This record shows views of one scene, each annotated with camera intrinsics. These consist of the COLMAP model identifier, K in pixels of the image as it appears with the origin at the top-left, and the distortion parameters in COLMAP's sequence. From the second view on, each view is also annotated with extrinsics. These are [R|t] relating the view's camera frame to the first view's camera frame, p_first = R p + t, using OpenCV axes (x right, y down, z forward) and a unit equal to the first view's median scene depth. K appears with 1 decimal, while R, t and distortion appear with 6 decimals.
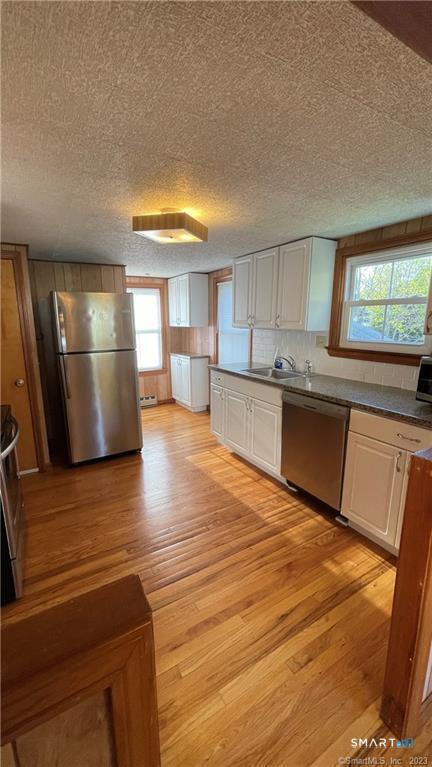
lens RADIAL K [[309.8, 0, 212.1], [0, 309.8, 382.8], [0, 0, 1]] dist [-0.002501, 0.000168]
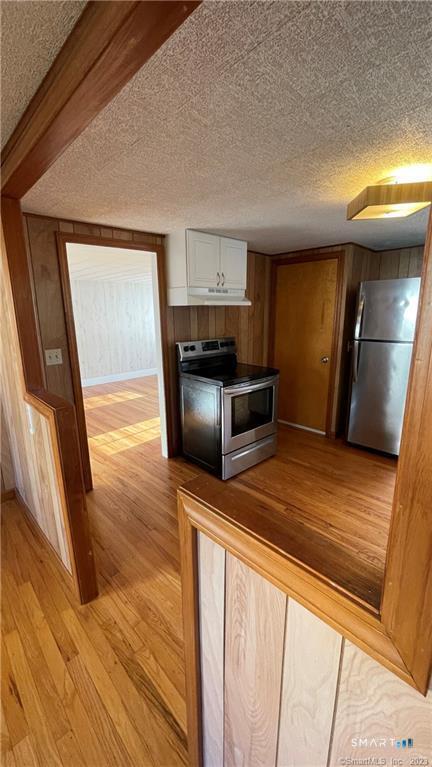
lens RADIAL K [[309.8, 0, 209.7], [0, 309.8, 382.2], [0, 0, 1]] dist [-0.002501, 0.000168]
pose [[0.224279, 0.224440, -0.948328, 0.461146], [-0.185927, 0.965098, 0.184437, -0.053868], [0.956624, 0.134955, 0.258180, 0.250980]]
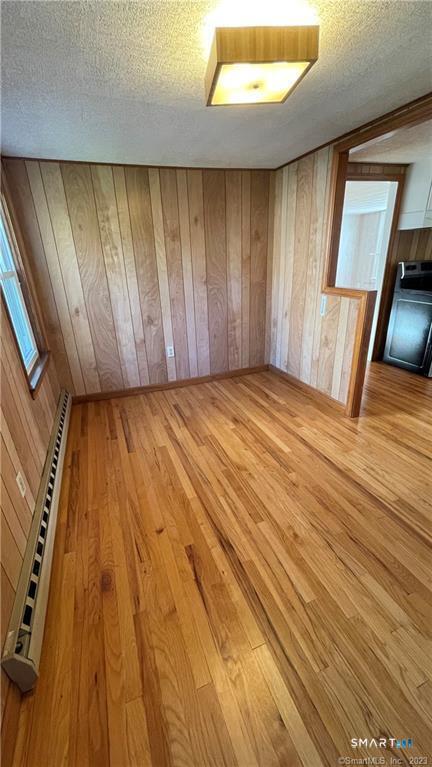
lens RADIAL K [[309.8, 0, 212.3], [0, 309.8, 382.1], [0, 0, 1]] dist [-0.002501, 0.000168]
pose [[-0.162311, 0.392732, -0.905216, 0.844225], [-0.156894, 0.895438, 0.416622, 0.057705], [0.974187, 0.209645, -0.083722, -0.124083]]
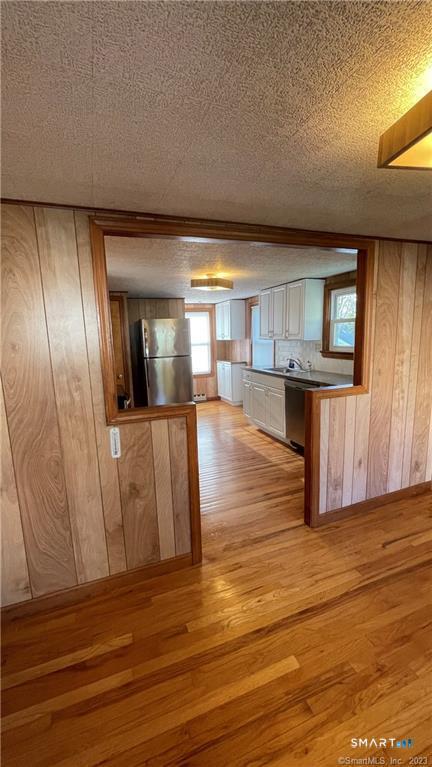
lens RADIAL K [[309.8, 0, 212.5], [0, 309.8, 382.8], [0, 0, 1]] dist [-0.002501, 0.000168]
pose [[0.985970, 0.002278, -0.166907, 0.114071], [-0.009837, 0.998962, -0.044471, 0.099332], [0.166632, 0.045489, 0.984969, -0.488082]]
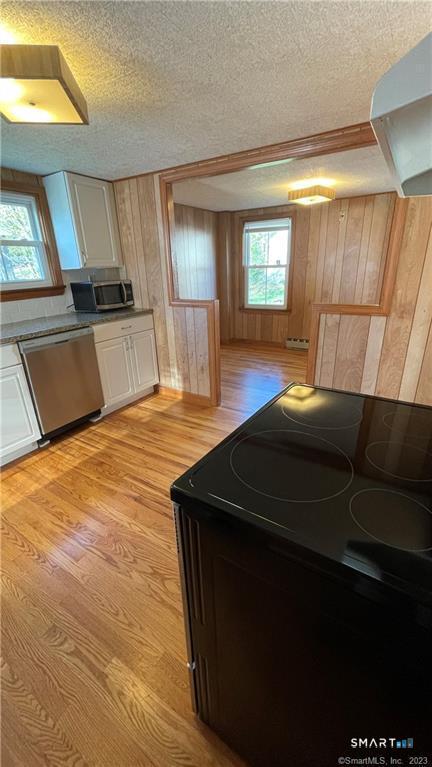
lens RADIAL K [[309.8, 0, 215.8], [0, 309.8, 380.8], [0, 0, 1]] dist [-0.002501, 0.000168]
pose [[-0.465221, -0.292843, 0.835352, -0.675232], [0.209839, 0.880310, 0.425466, -0.114058], [-0.859963, 0.373226, -0.348089, 0.759071]]
